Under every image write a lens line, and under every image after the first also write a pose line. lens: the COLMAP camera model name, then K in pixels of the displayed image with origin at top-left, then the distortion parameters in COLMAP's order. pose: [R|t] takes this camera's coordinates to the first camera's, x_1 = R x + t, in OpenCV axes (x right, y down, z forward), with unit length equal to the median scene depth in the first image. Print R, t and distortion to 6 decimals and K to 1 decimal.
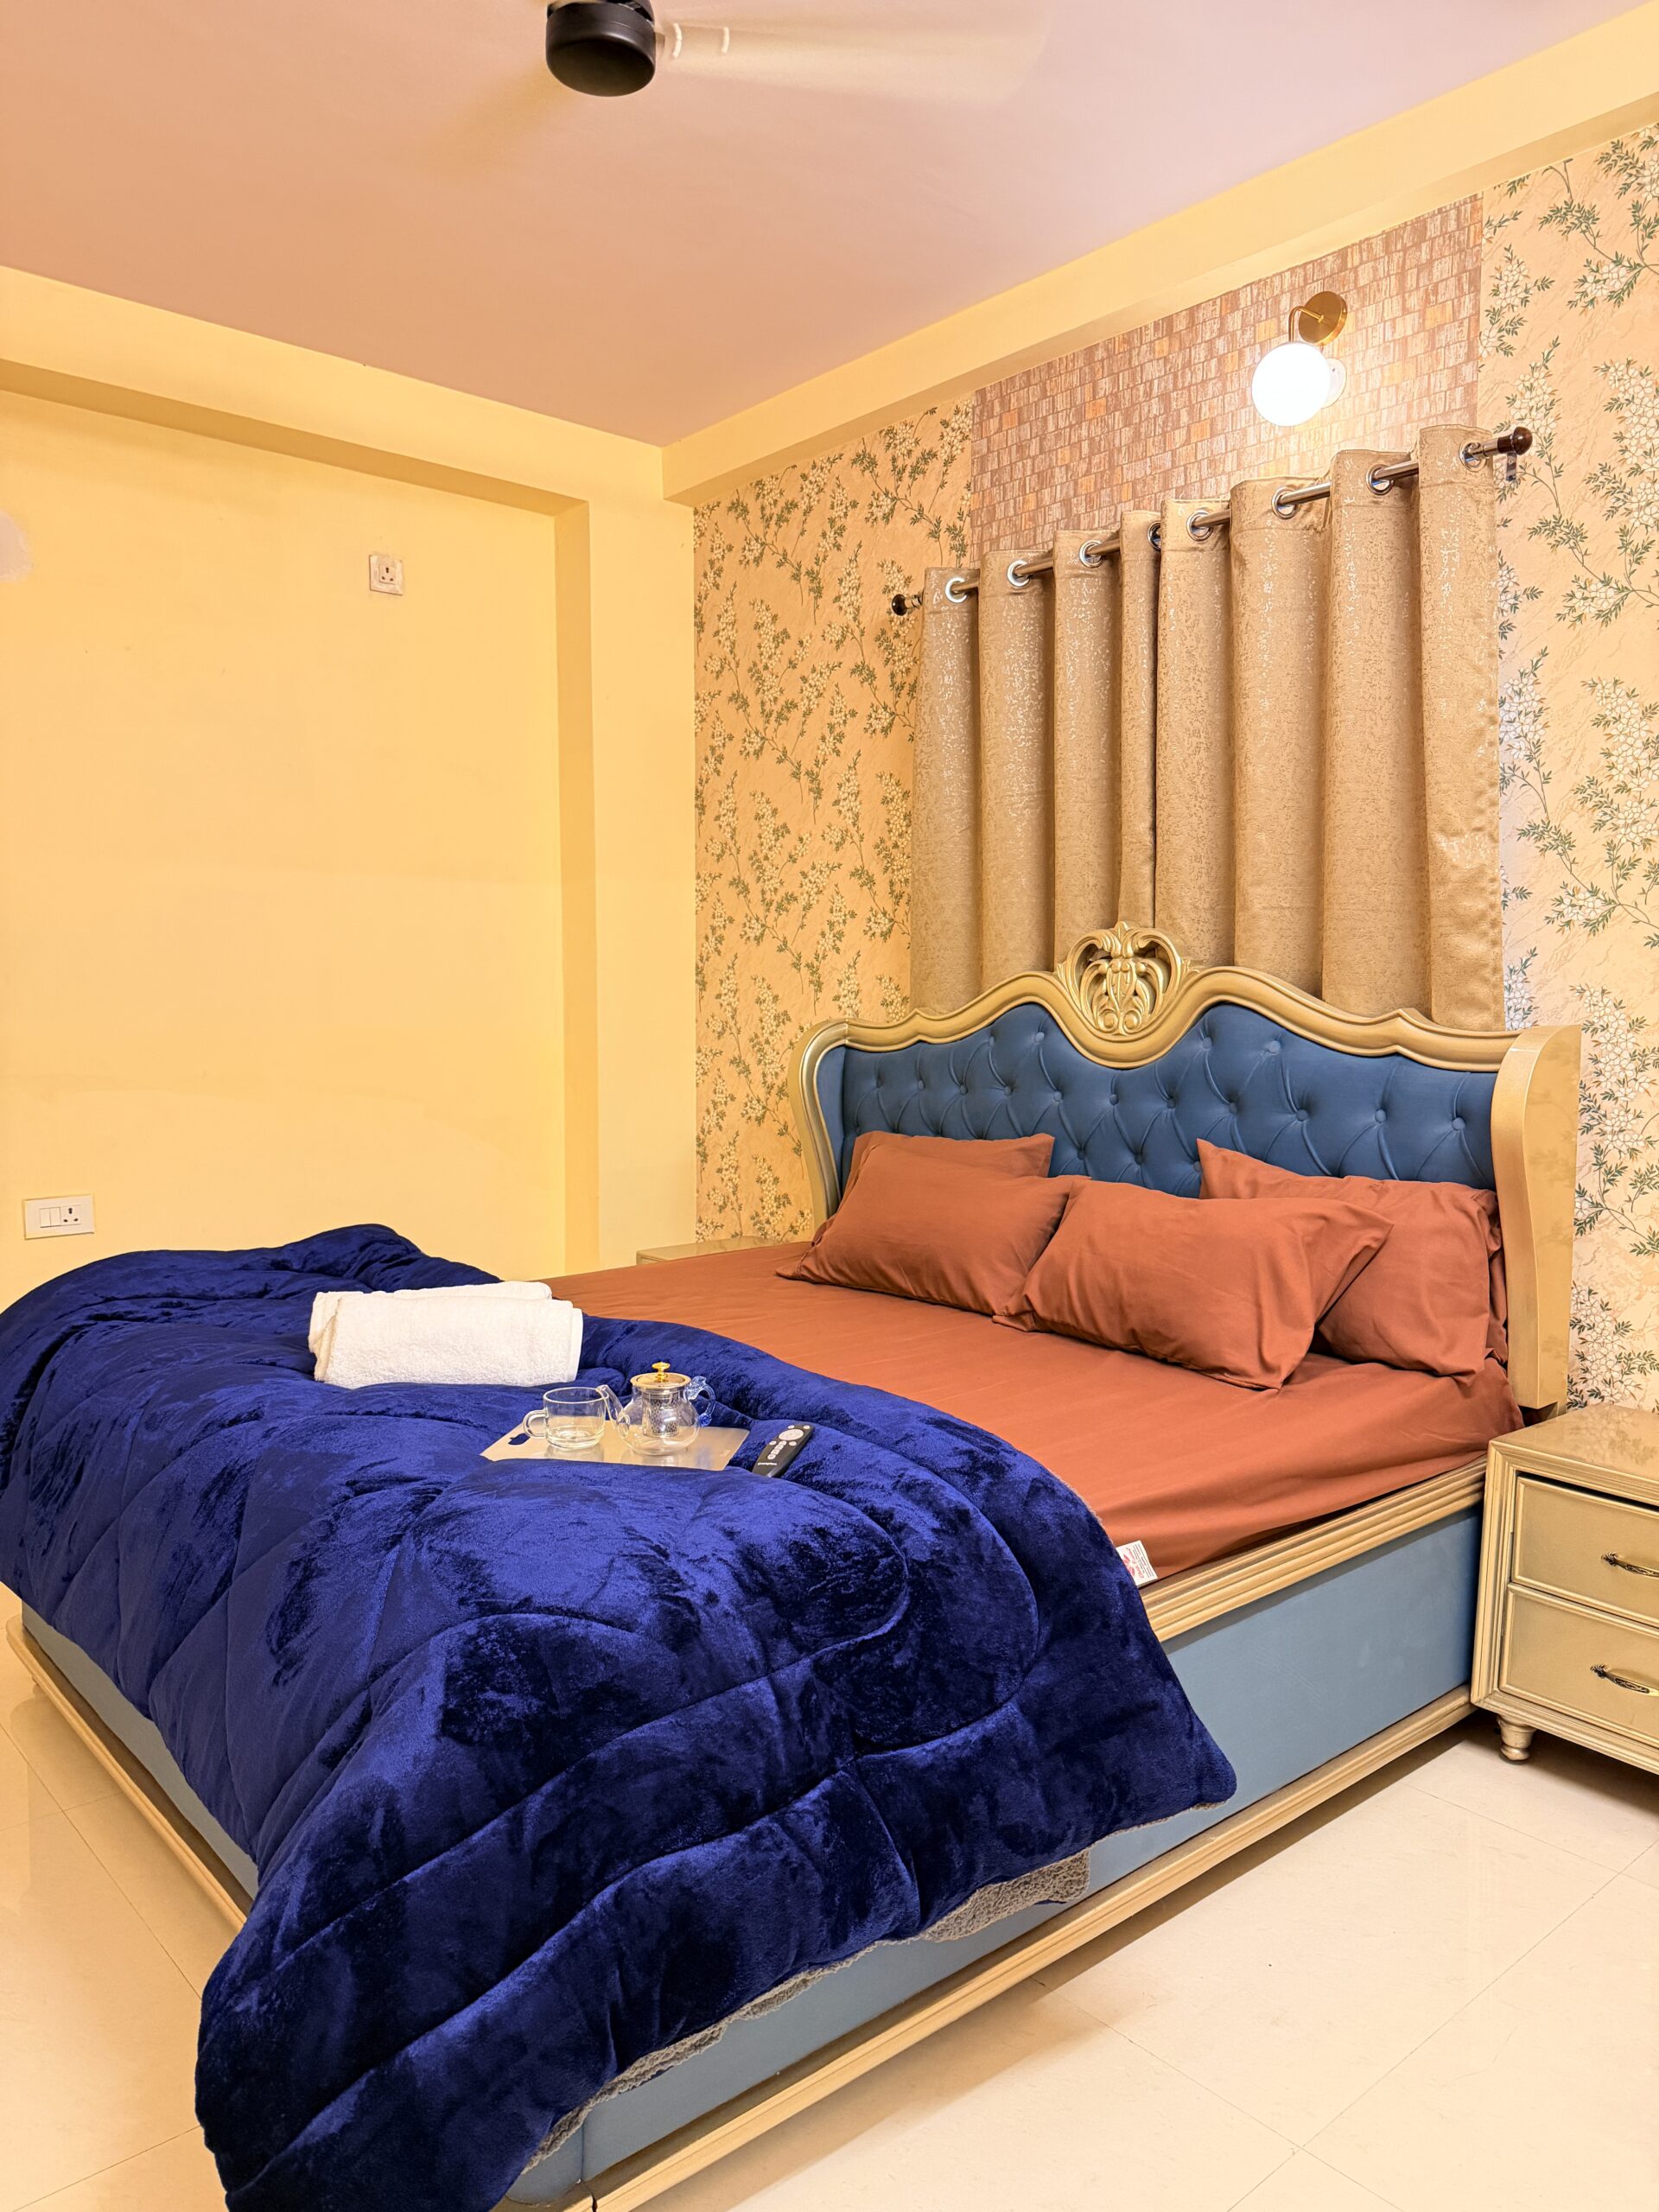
lens RADIAL K [[1536.8, 0, 830.4], [0, 1536.8, 1134.5], [0, 0, 1]] dist [0.007039, -0.024382]
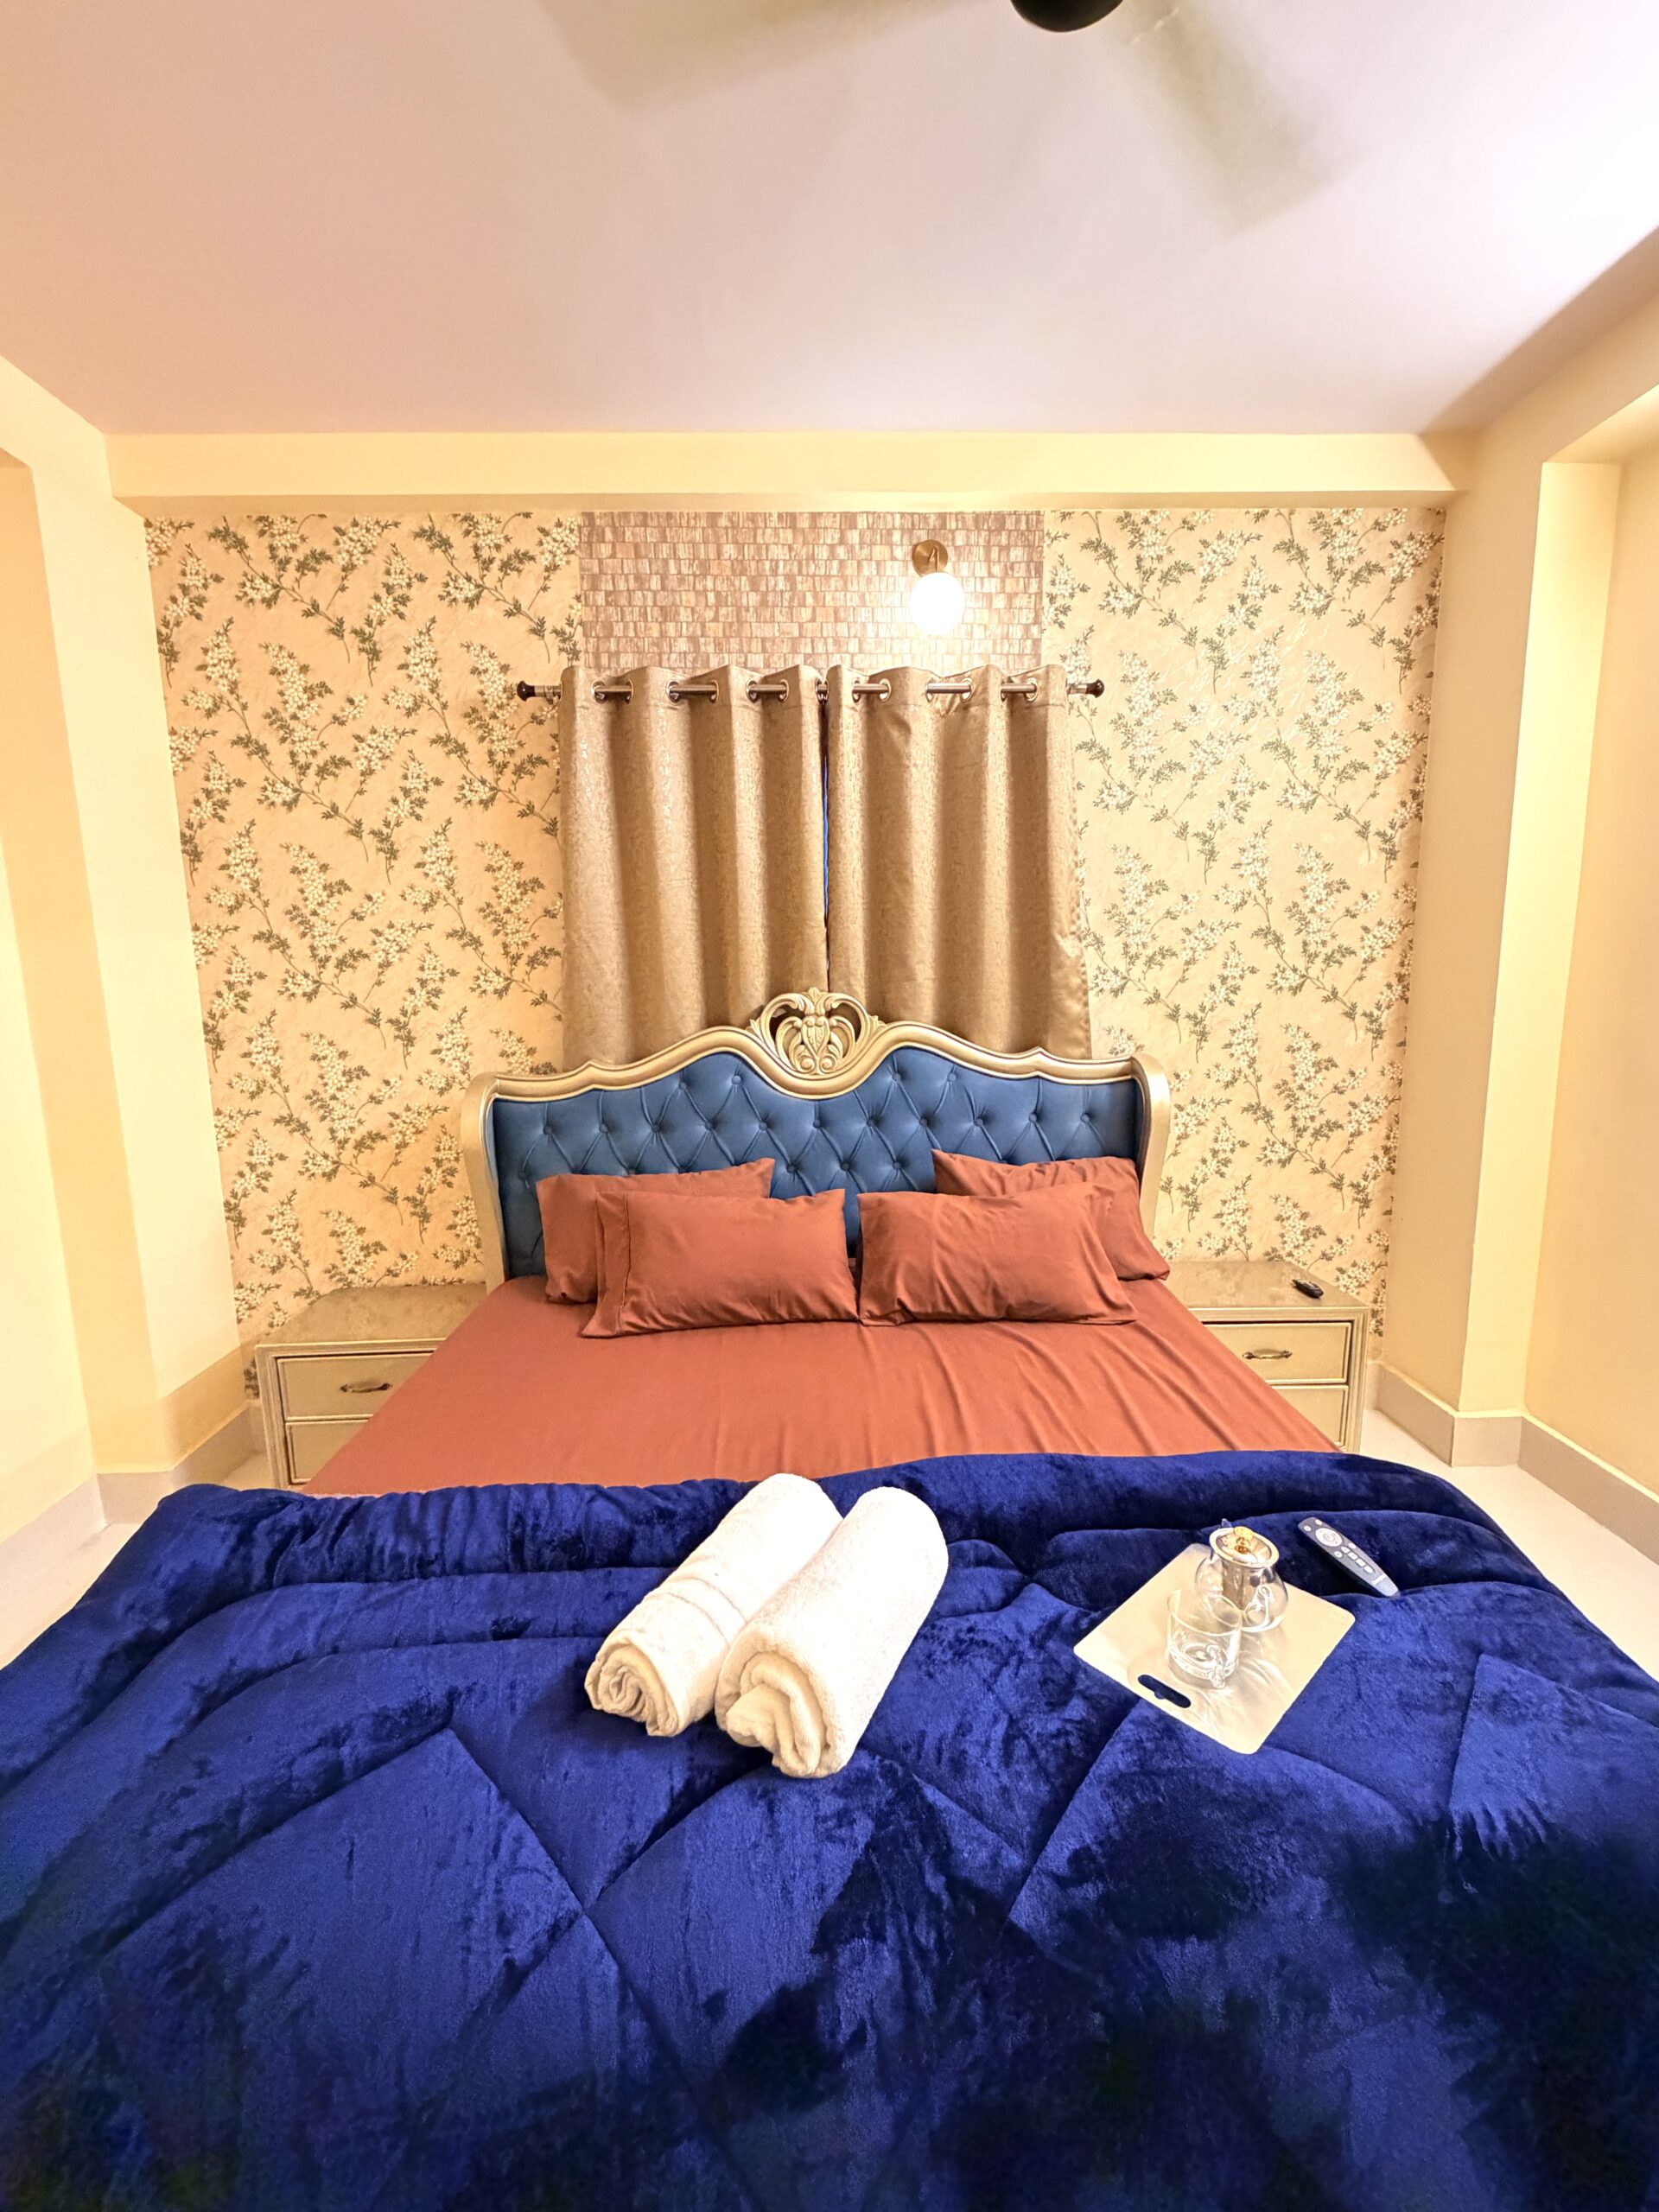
lens RADIAL K [[889.2, 0, 833.0], [0, 889.2, 1110.8], [0, 0, 1]] dist [0.001906, 0.000081]
pose [[0.638402, -0.109823, 0.761828, -0.375078], [0.089303, 0.993653, 0.068408, -0.084438], [-0.764505, 0.024362, 0.644158, 0.503475]]
